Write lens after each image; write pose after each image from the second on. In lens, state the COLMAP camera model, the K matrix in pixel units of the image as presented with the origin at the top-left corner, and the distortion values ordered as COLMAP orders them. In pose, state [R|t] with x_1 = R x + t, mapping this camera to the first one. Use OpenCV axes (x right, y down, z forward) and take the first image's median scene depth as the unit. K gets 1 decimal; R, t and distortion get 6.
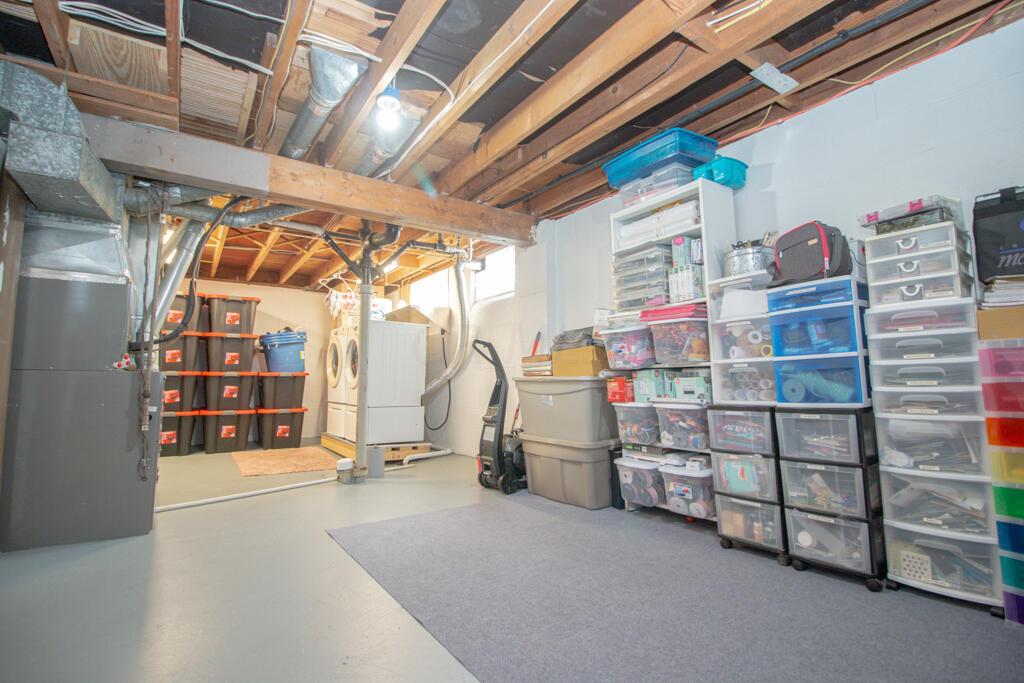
lens RADIAL K [[473.4, 0, 511.7], [0, 473.4, 335.2], [0, 0, 1]] dist [-0.007657, -0.009410]
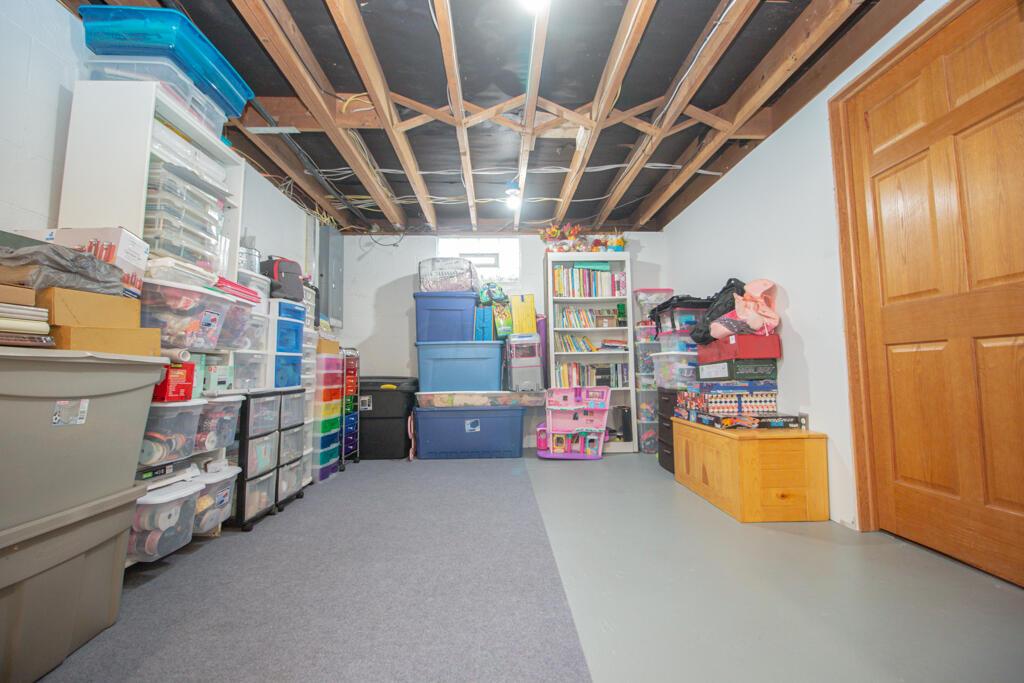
lens RADIAL K [[473.4, 0, 512.4], [0, 473.4, 336.8], [0, 0, 1]] dist [-0.007657, -0.009410]
pose [[-0.840481, 0.060865, 0.538412, -0.564446], [-0.032909, 0.986102, -0.162847, 0.164151], [-0.540841, -0.154588, -0.826797, 1.468069]]
